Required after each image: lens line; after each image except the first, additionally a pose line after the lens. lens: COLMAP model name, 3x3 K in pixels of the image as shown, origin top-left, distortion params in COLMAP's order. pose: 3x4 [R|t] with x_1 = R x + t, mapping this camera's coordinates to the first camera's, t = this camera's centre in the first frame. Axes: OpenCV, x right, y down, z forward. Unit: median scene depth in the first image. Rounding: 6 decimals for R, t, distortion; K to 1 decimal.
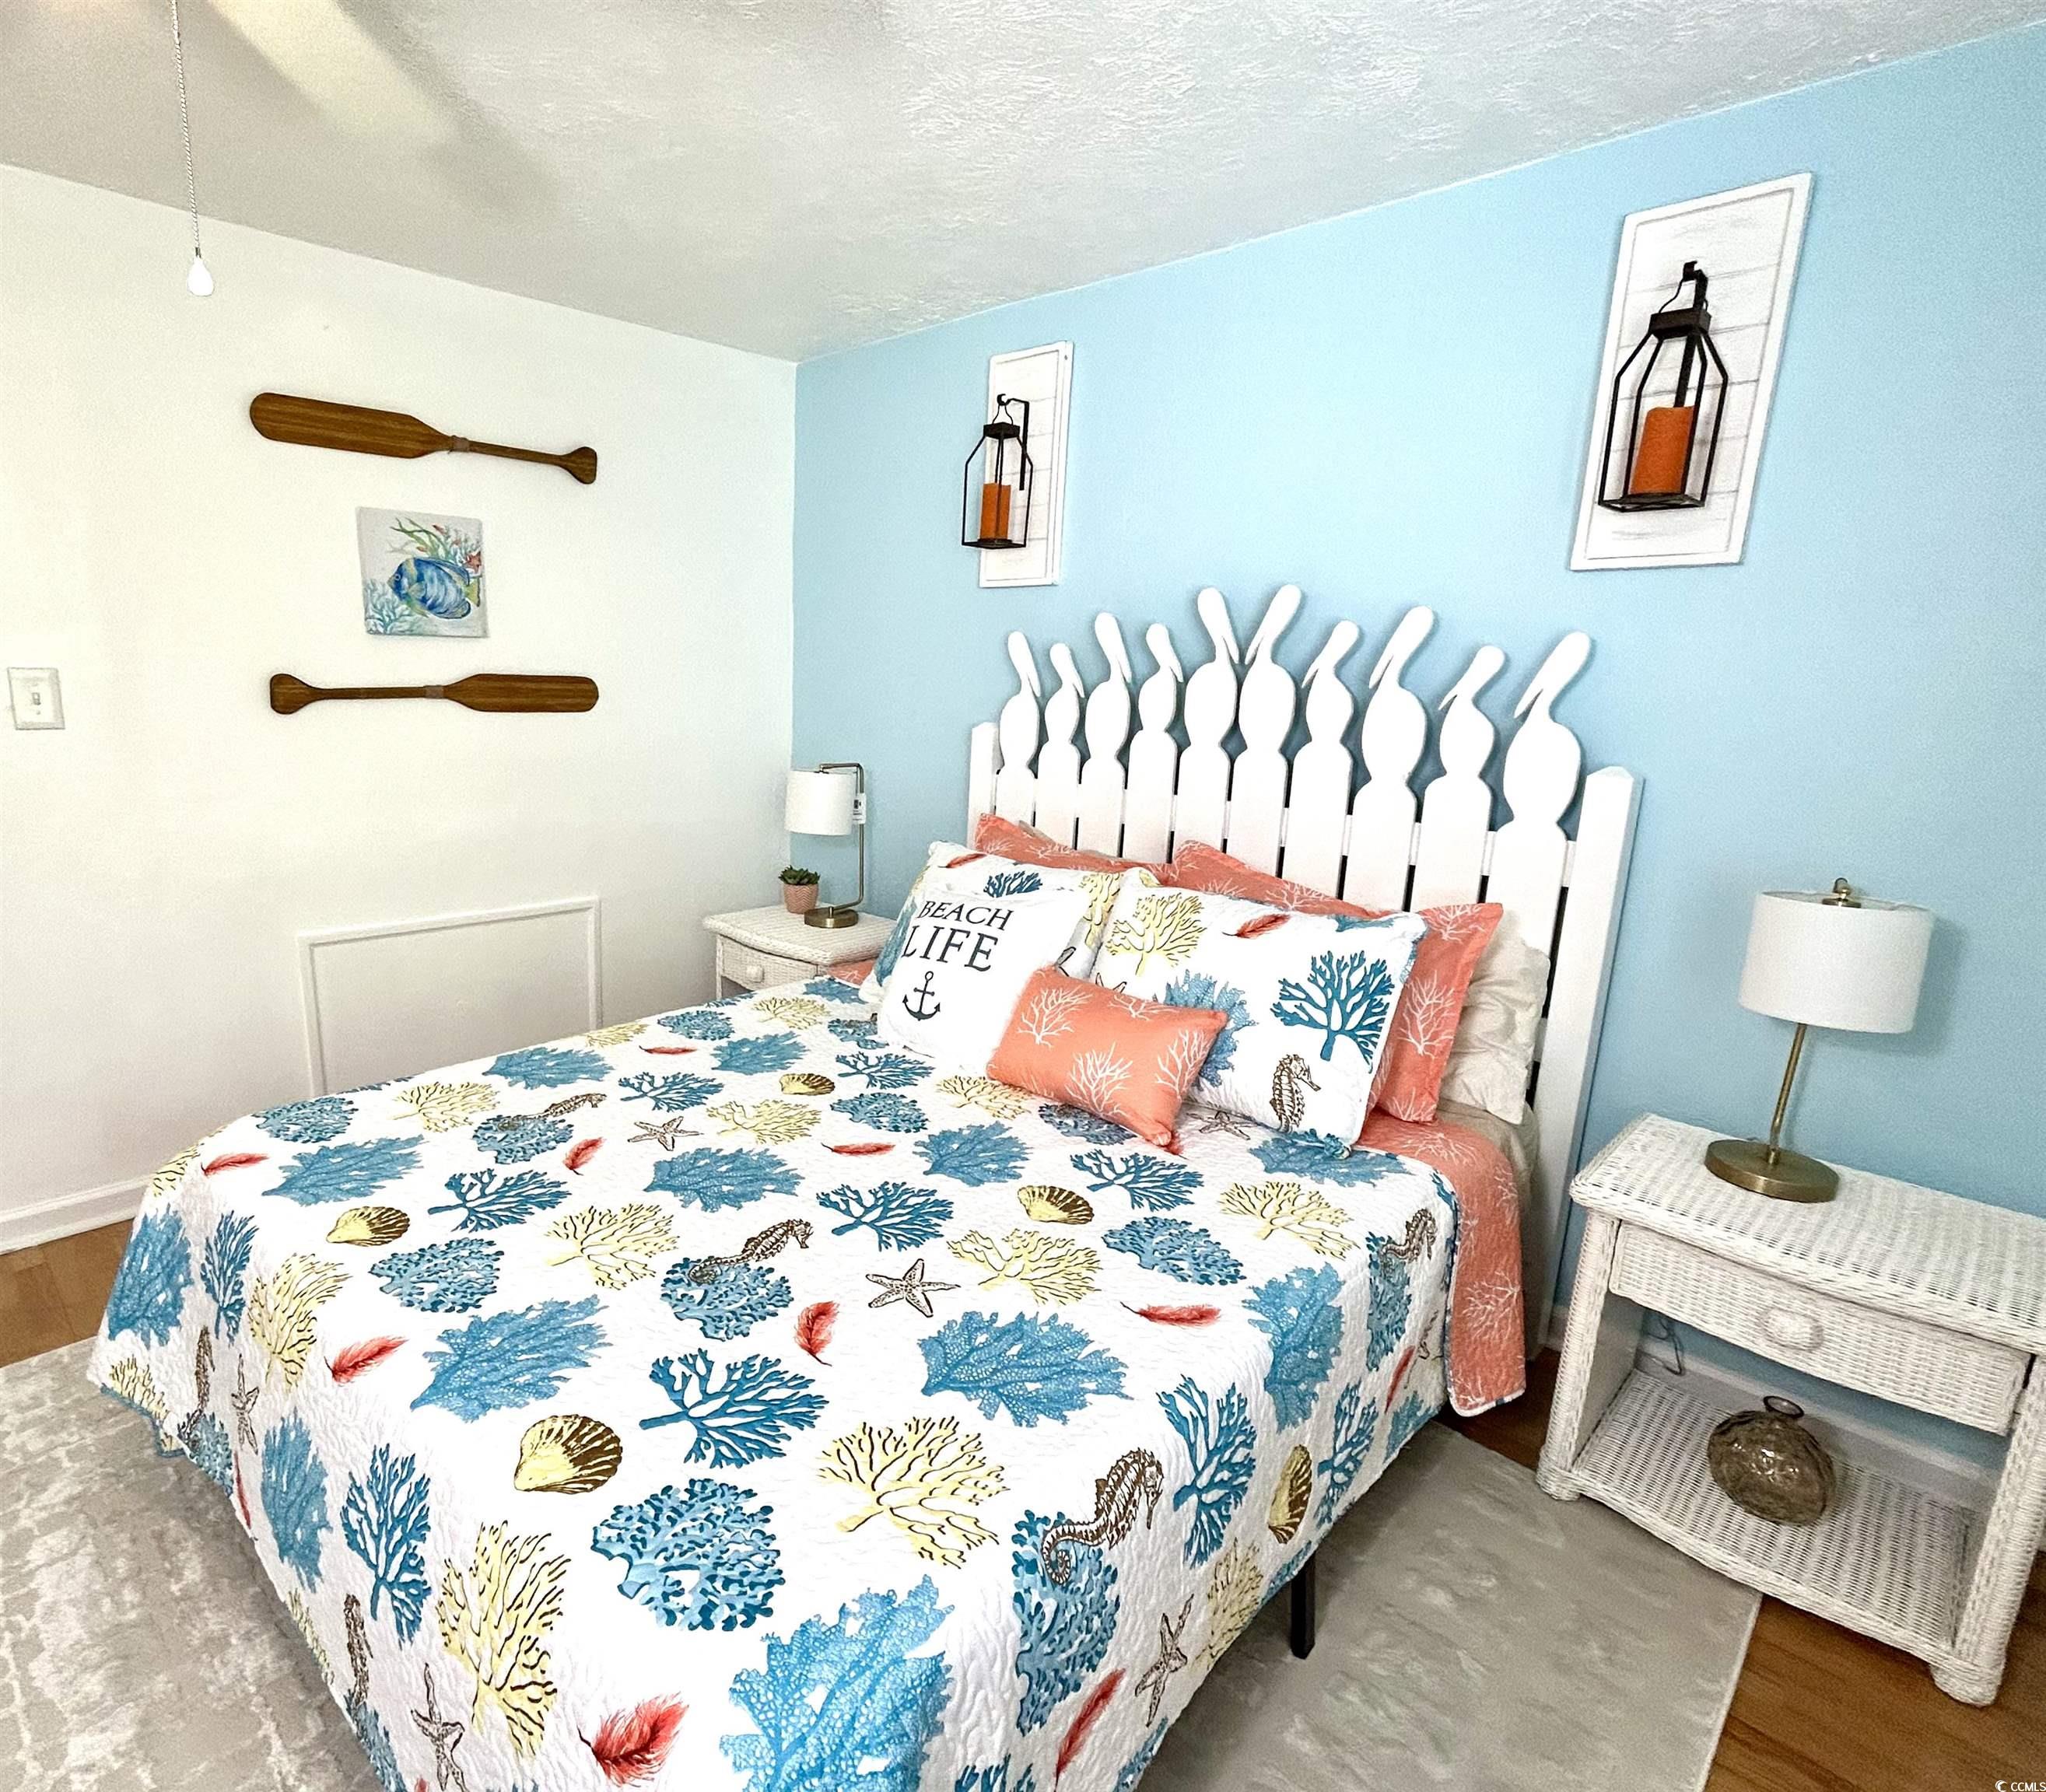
lens RADIAL K [[1074.1, 0, 865.0], [0, 1074.1, 895.2], [0, 0, 1]] dist [0.004250, 0.000496]
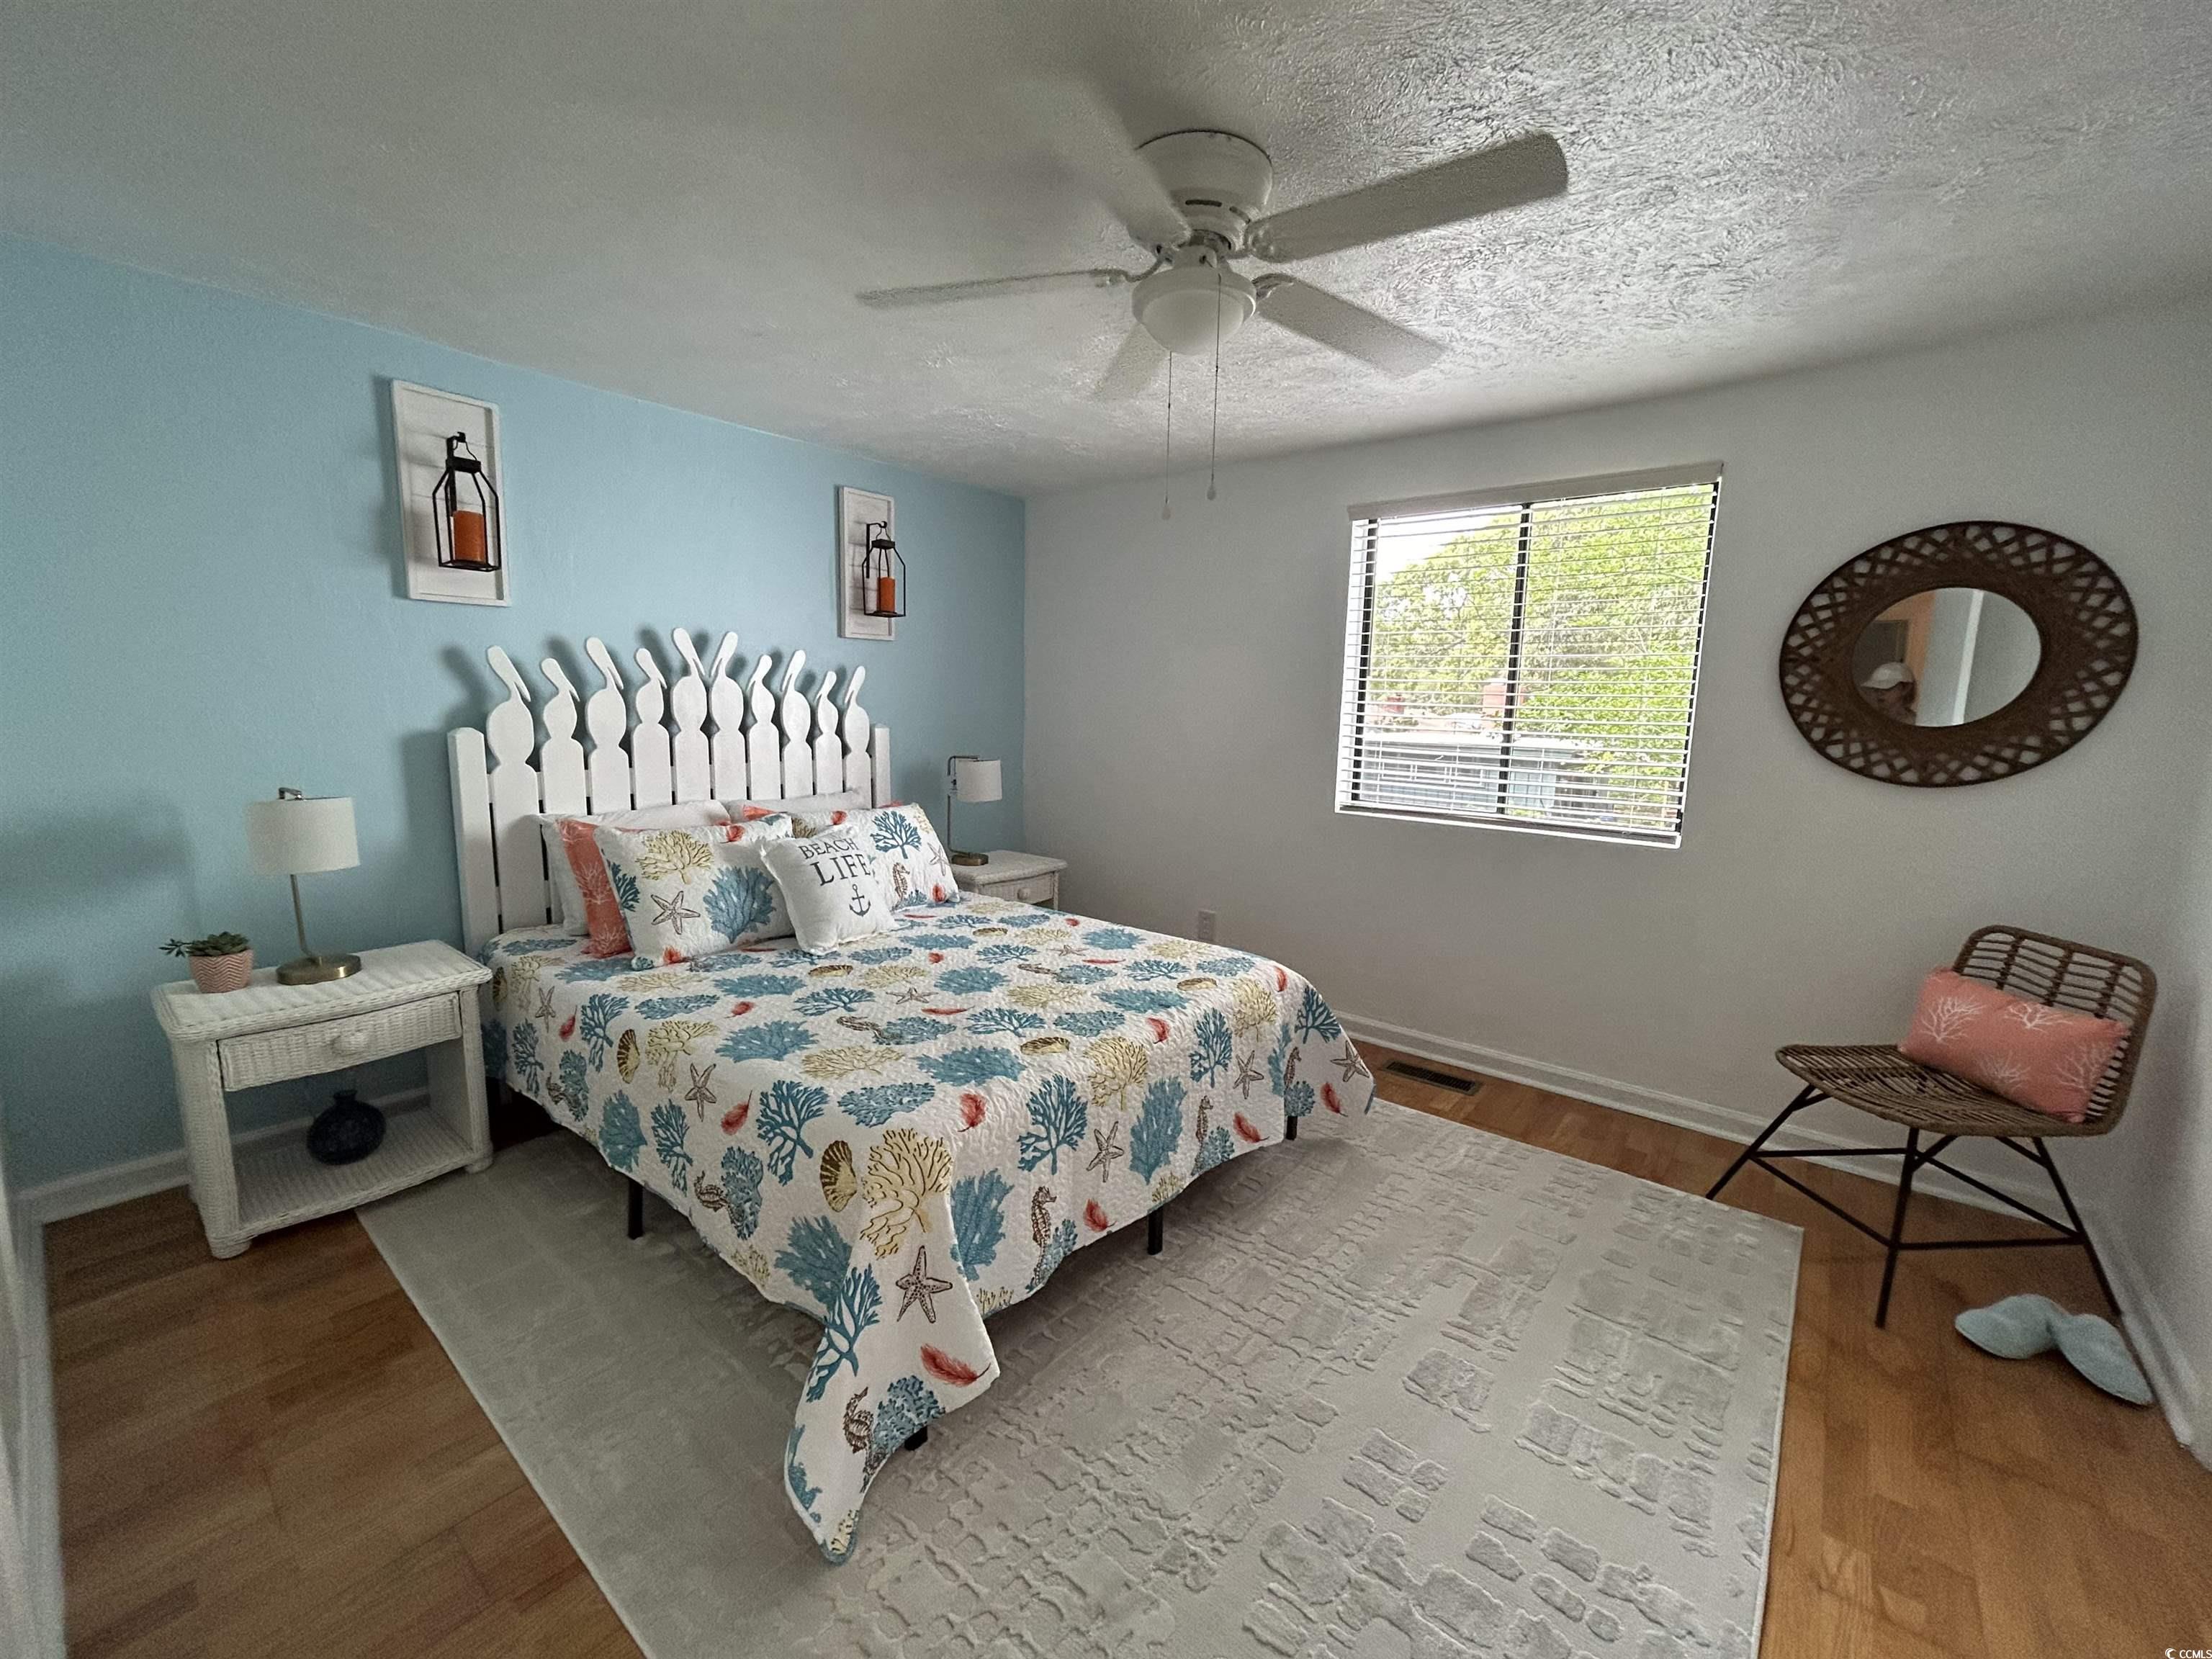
lens RADIAL K [[889.9, 0, 1106.0], [0, 889.9, 829.5], [0, 0, 1]] dist [0.000062, -0.000050]
pose [[-0.131180, -0.170344, 0.976614, -1.158360], [0.184458, 0.963730, 0.192873, -0.159672], [-0.974047, 0.205445, -0.095001, 0.665110]]
